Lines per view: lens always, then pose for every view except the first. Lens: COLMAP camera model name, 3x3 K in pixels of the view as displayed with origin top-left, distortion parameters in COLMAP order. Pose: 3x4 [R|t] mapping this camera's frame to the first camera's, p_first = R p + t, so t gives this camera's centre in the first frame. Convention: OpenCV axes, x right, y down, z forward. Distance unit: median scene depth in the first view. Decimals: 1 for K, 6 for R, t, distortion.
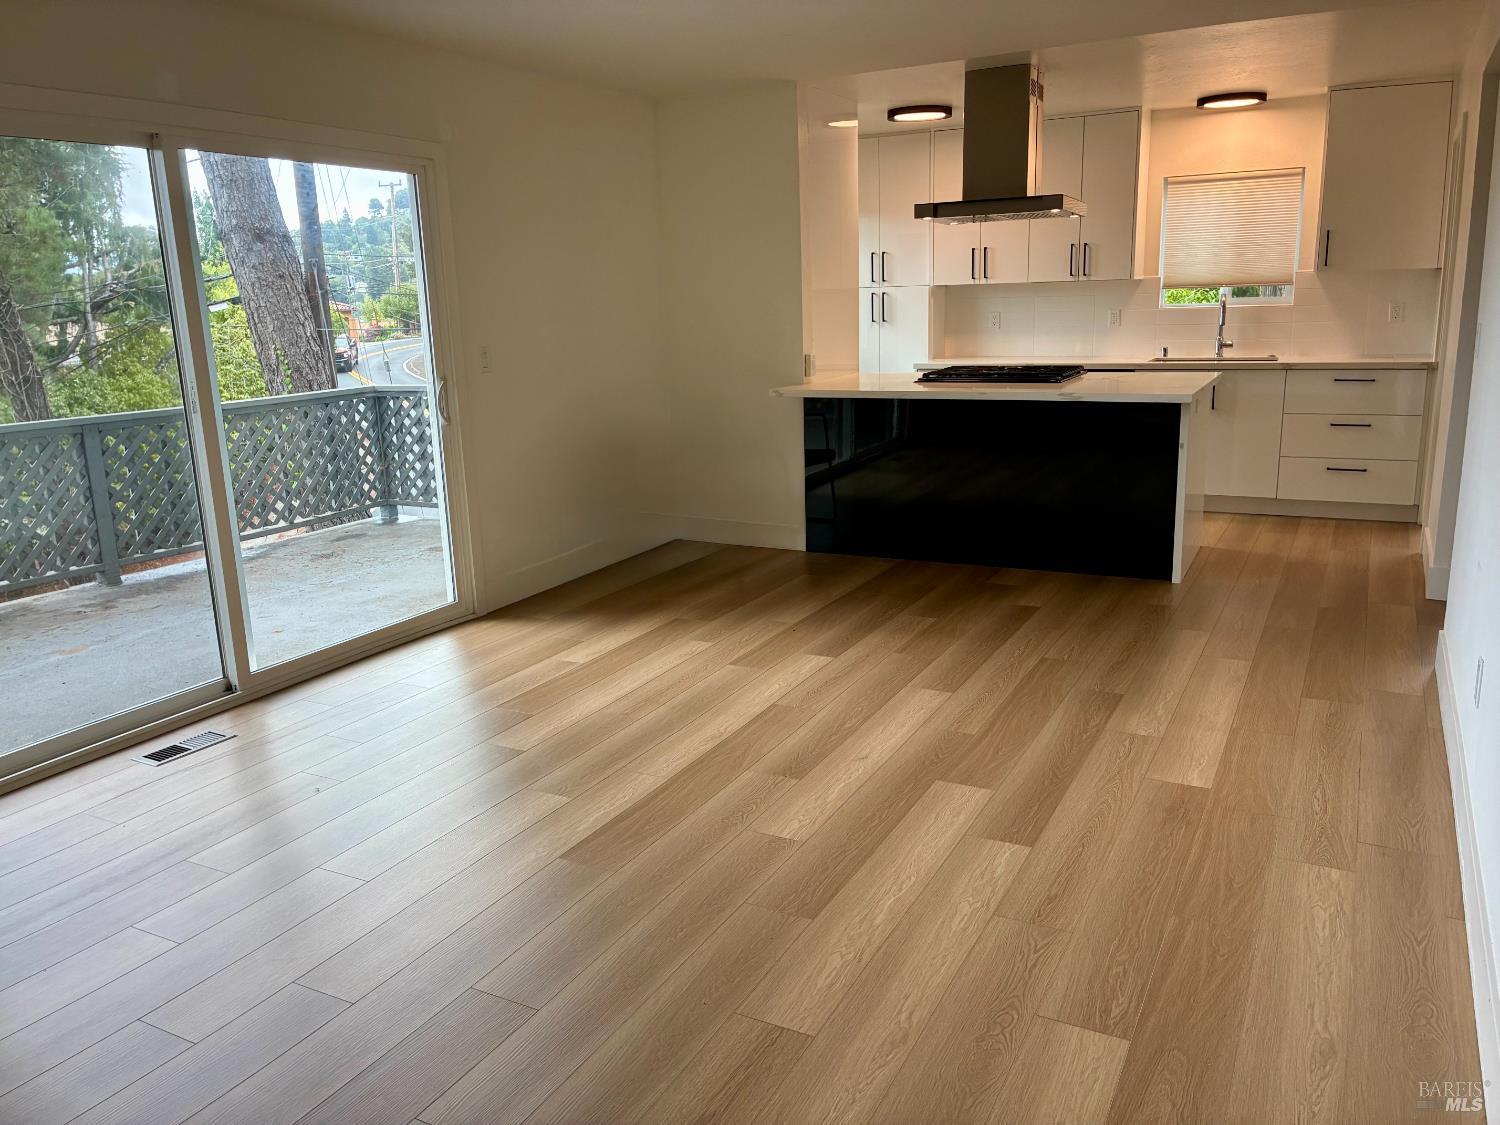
lens RADIAL K [[1147.9, 0, 750.0], [0, 1147.9, 562.5], [0, 0, 1]] dist [0.000416, 0.001071]
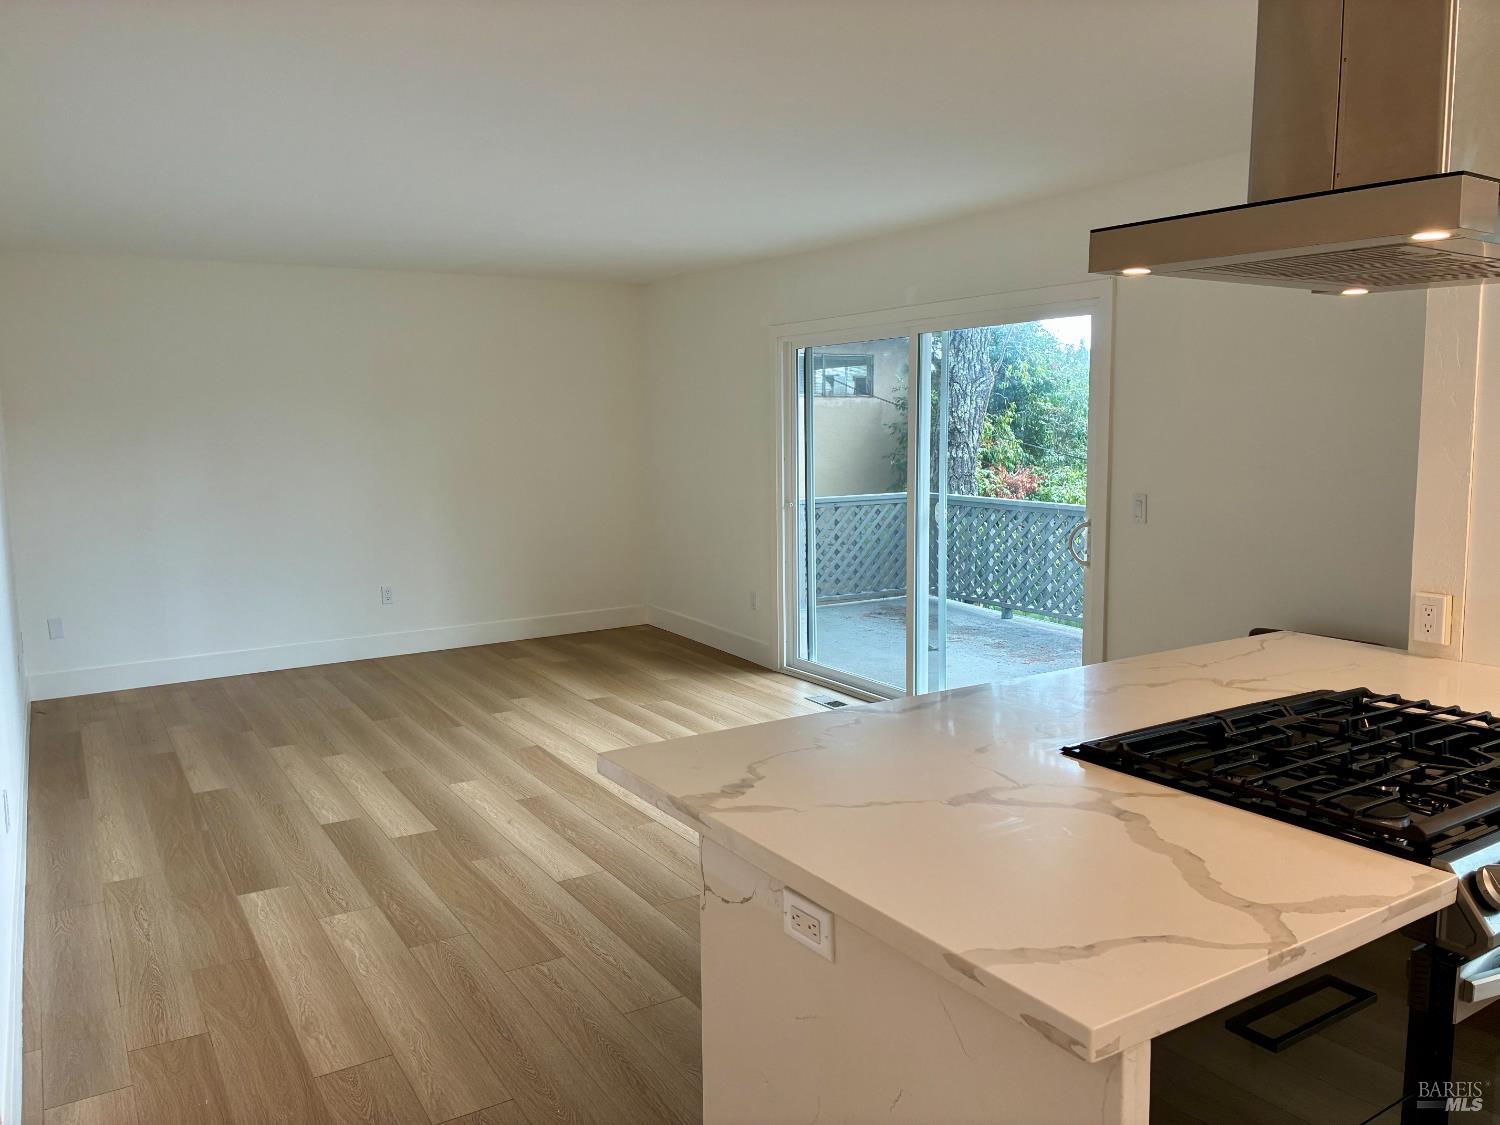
lens RADIAL K [[1120.2, 0, 750.0], [0, 1120.2, 562.5], [0, 0, 1]] dist [0.039884, -0.063085]
pose [[-0.498229, 0.146741, -0.854538, 1.030591], [-0.173711, 0.948698, 0.264190, -0.492105], [0.849466, 0.280070, -0.447179, 1.794142]]
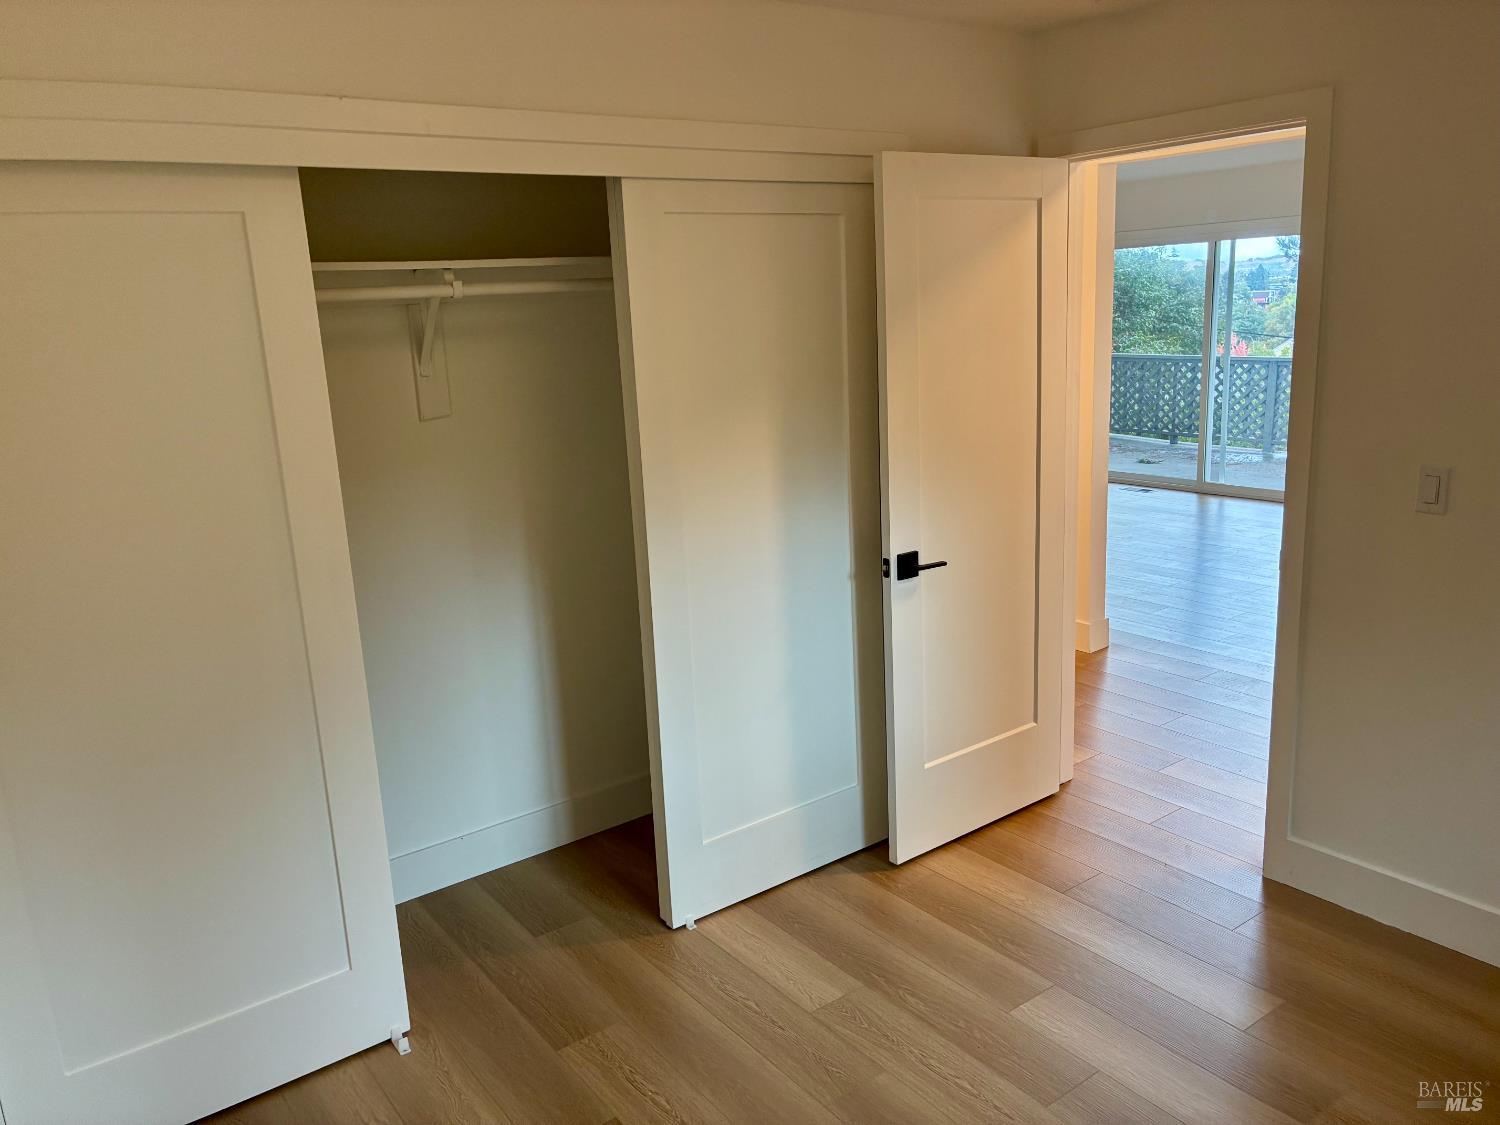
lens RADIAL K [[1142.7, 0, 750.0], [0, 1142.7, 562.5], [0, 0, 1]] dist [0.047430, -0.079121]
pose [[-0.418271, 0.255914, -0.871526, 2.361246], [-0.151002, 0.926547, 0.344541, -0.482545], [0.895683, 0.275714, -0.348905, 1.331385]]
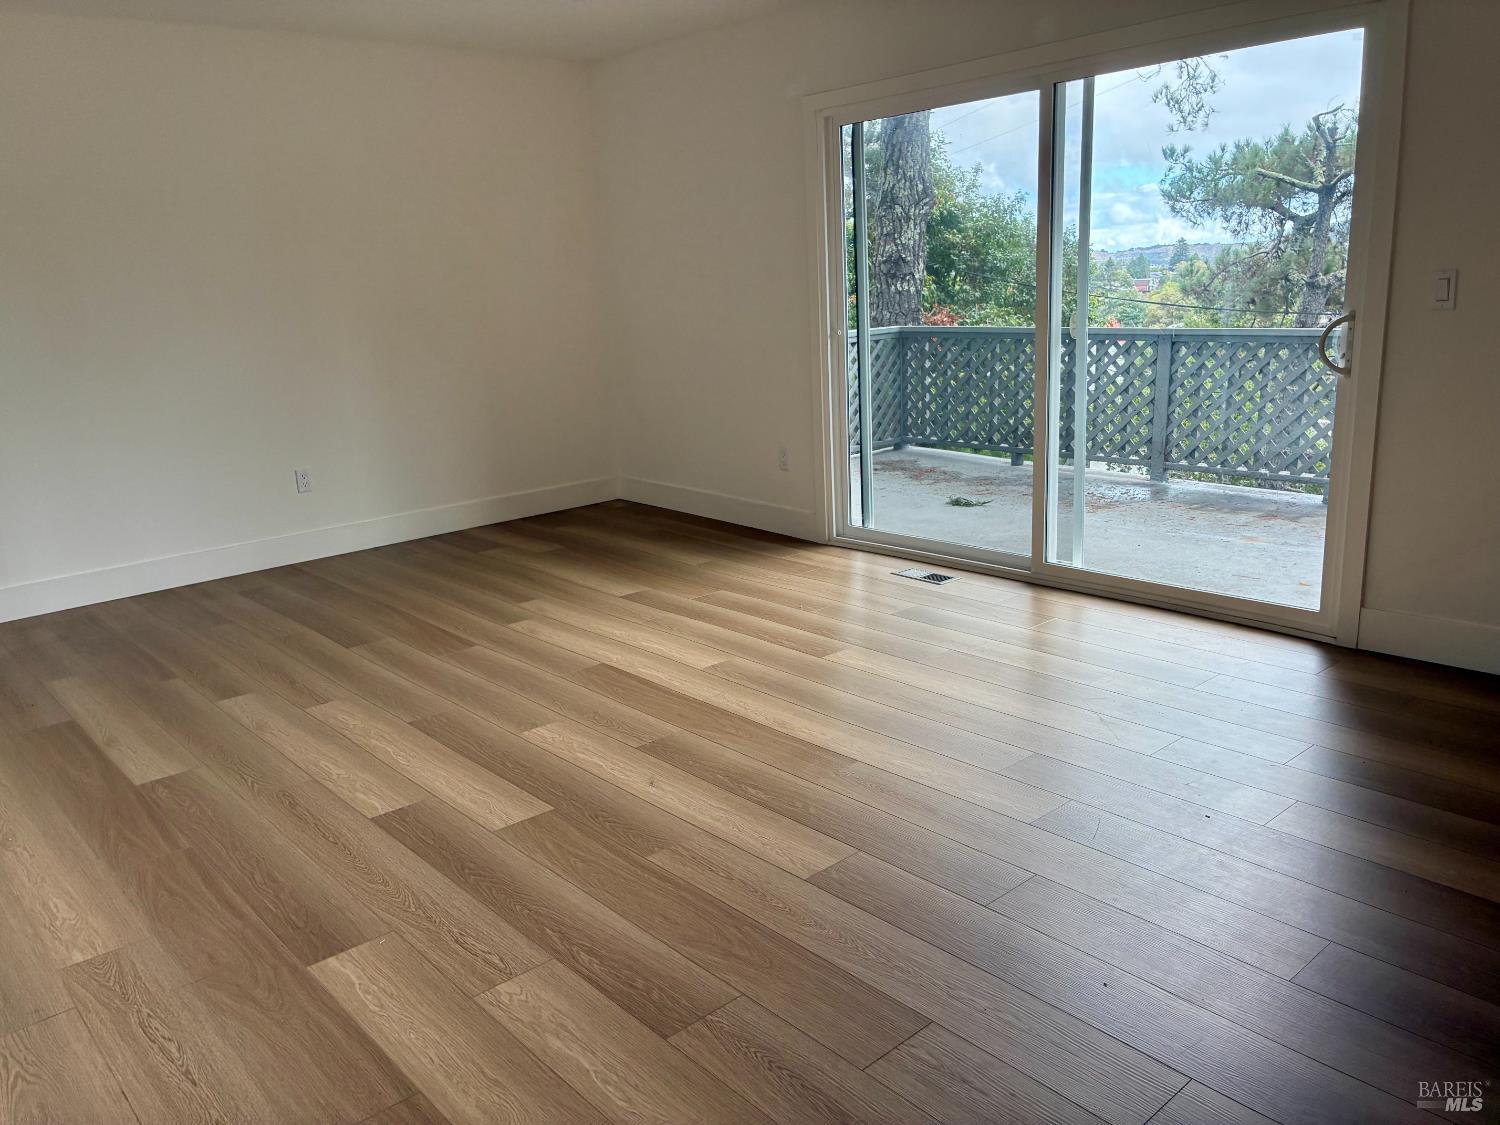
lens RADIAL K [[1124.6, 0, 750.0], [0, 1124.6, 562.5], [0, 0, 1]] dist [0.046728, -0.071048]
pose [[-0.341421, 0.275757, -0.898549, 0.836868], [-0.160746, 0.924778, 0.344885, -0.303514], [0.926063, 0.262189, -0.271412, 1.334017]]
